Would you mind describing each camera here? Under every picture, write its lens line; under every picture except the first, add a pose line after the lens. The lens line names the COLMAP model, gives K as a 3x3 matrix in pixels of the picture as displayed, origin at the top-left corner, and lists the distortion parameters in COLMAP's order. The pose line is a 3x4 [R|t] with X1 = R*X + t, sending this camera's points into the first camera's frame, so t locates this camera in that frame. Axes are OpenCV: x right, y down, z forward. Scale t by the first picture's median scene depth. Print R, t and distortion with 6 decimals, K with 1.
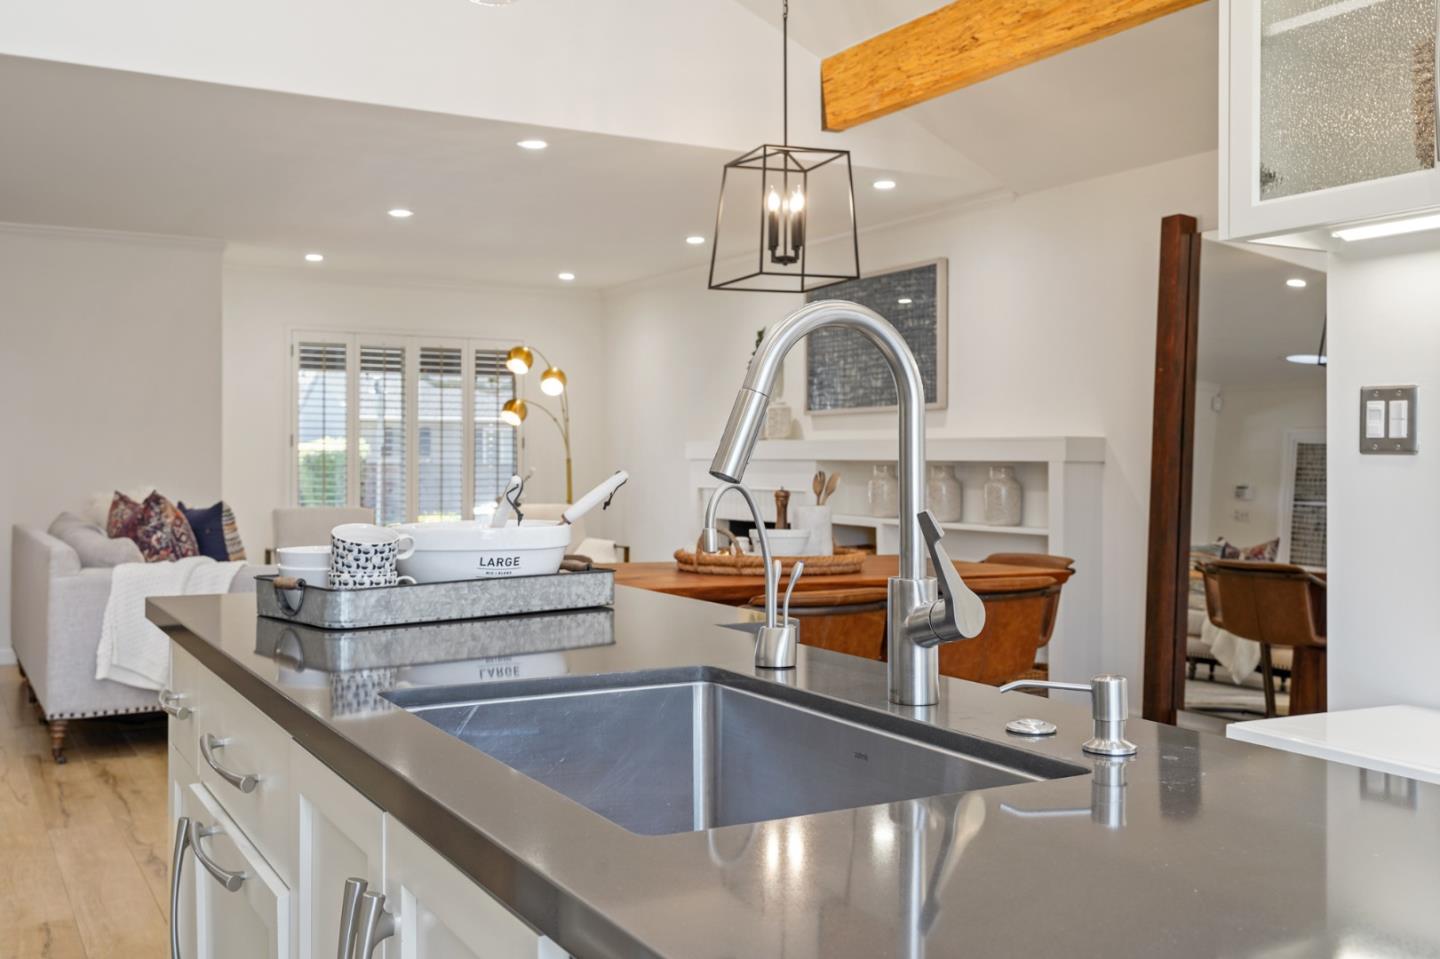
lens RADIAL K [[1391.3, 0, 720.0], [0, 1391.3, 479.5], [0, 0, 1]] dist [0.006261, 0.001117]
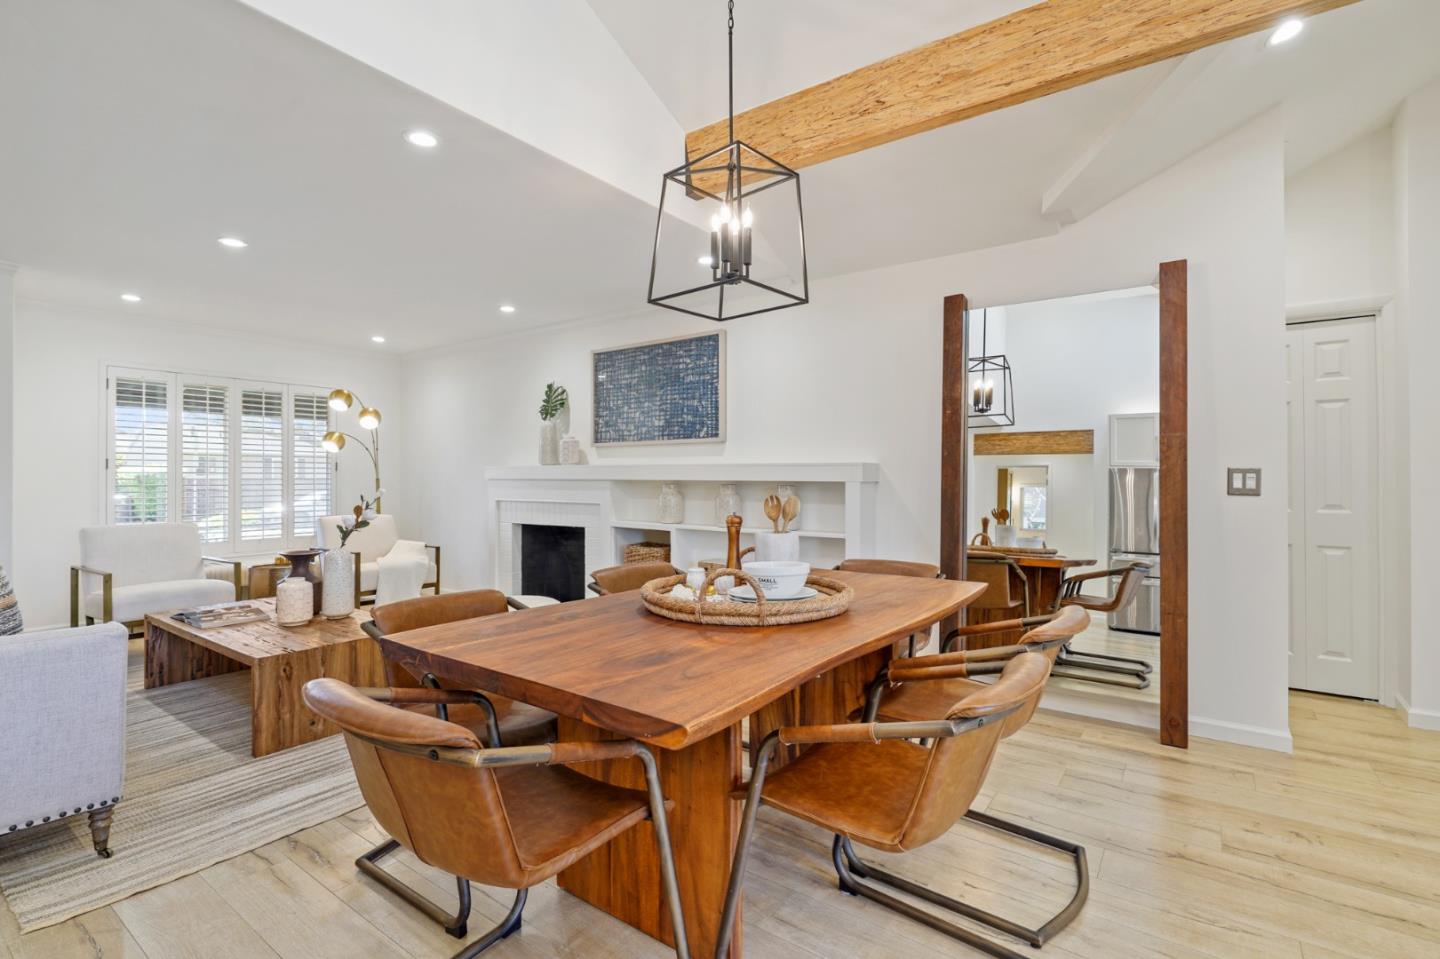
lens RADIAL K [[661.7, 0, 720.0], [0, 661.7, 479.5], [0, 0, 1]] dist [-0.005645, 0.000717]
pose [[0.906870, -0.005030, 0.421380, -0.112388], [0.008397, 0.999946, -0.006135, -0.010573], [-0.421326, 0.009102, 0.906864, 0.420847]]
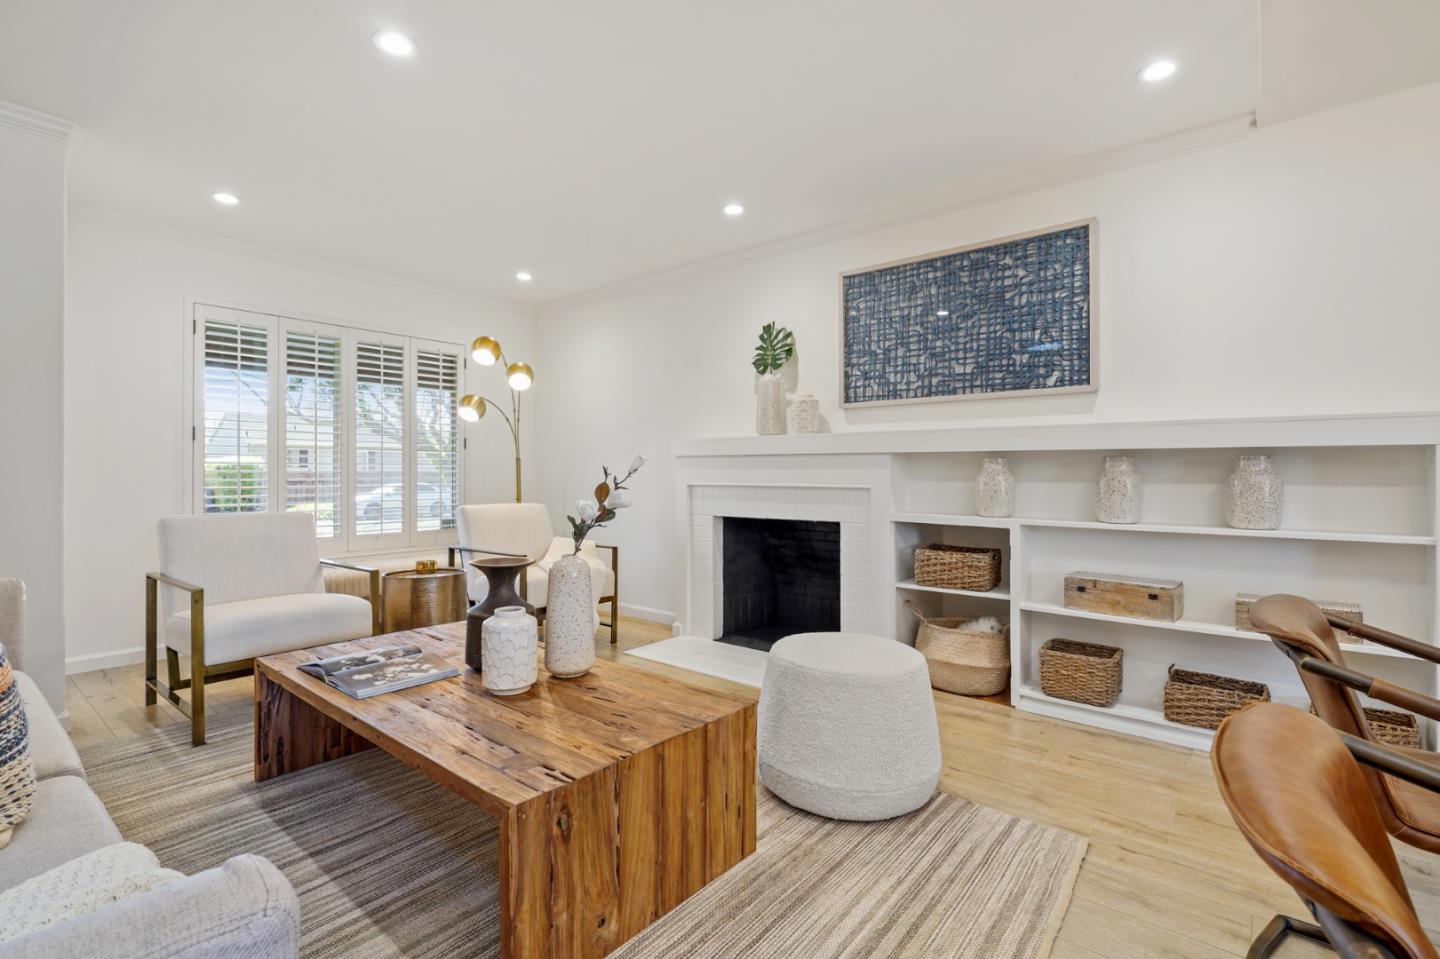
lens RADIAL K [[658.4, 0, 718.6], [0, 658.4, 475.9], [0, 0, 1]] dist [-0.003660, -0.000543]
pose [[0.934180, -0.004252, 0.356777, -0.206899], [0.006156, 0.999972, -0.004200, 0.002139], [-0.356749, 0.006119, 0.934180, 0.700376]]
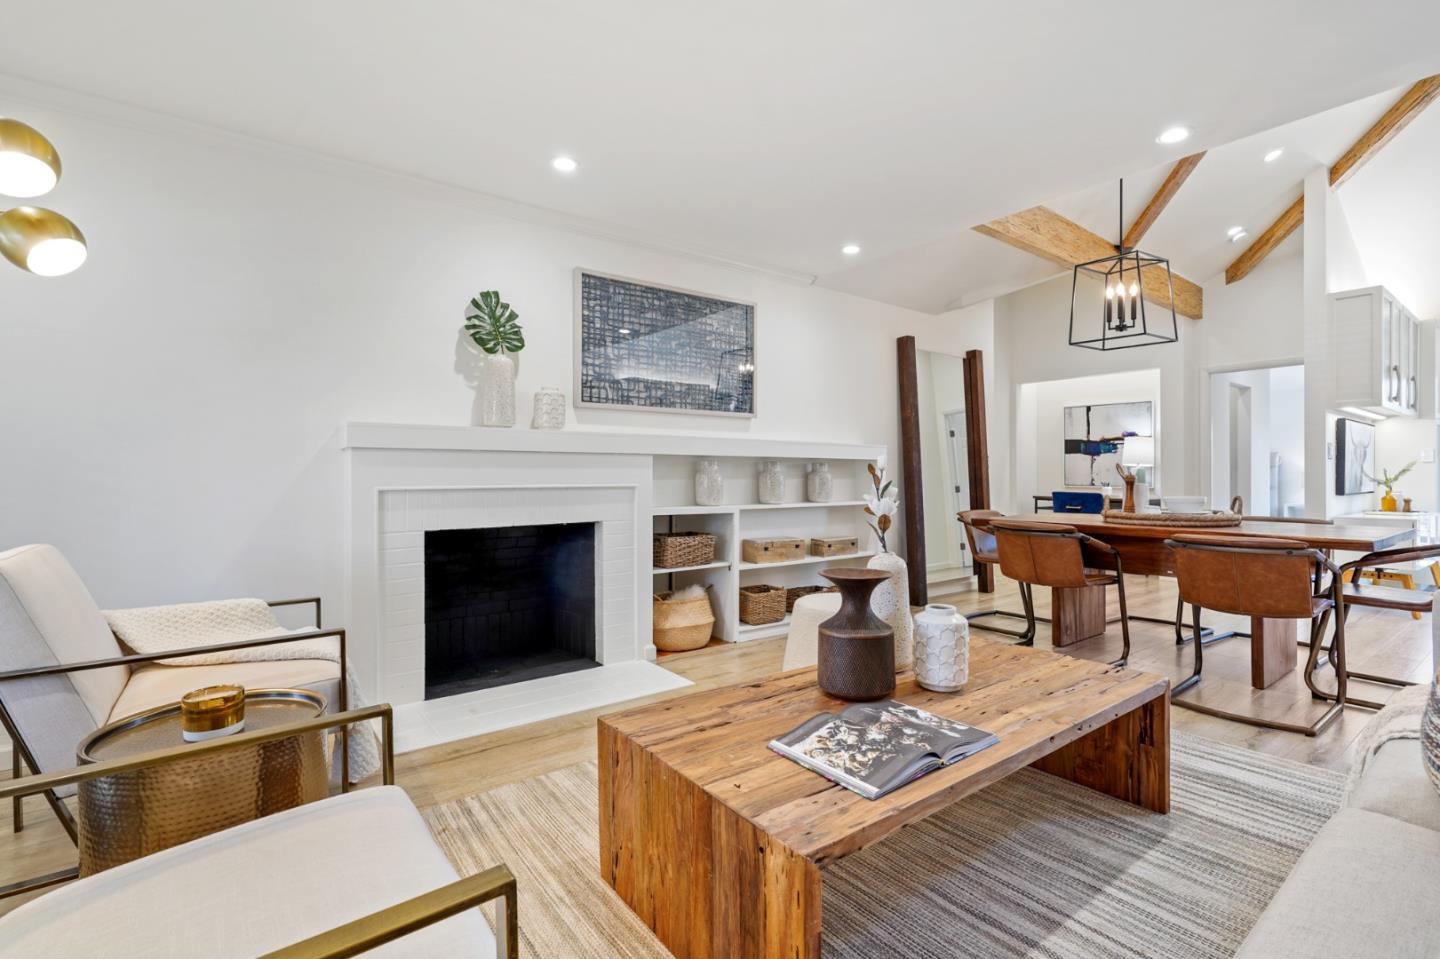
lens RADIAL K [[658.4, 0, 718.6], [0, 658.4, 475.9], [0, 0, 1]] dist [-0.003660, -0.000543]
pose [[-0.123788, -0.008021, 0.992276, -0.450970], [0.011336, 0.999891, 0.009497, -0.002706], [-0.992244, 0.012424, -0.123683, 1.109633]]
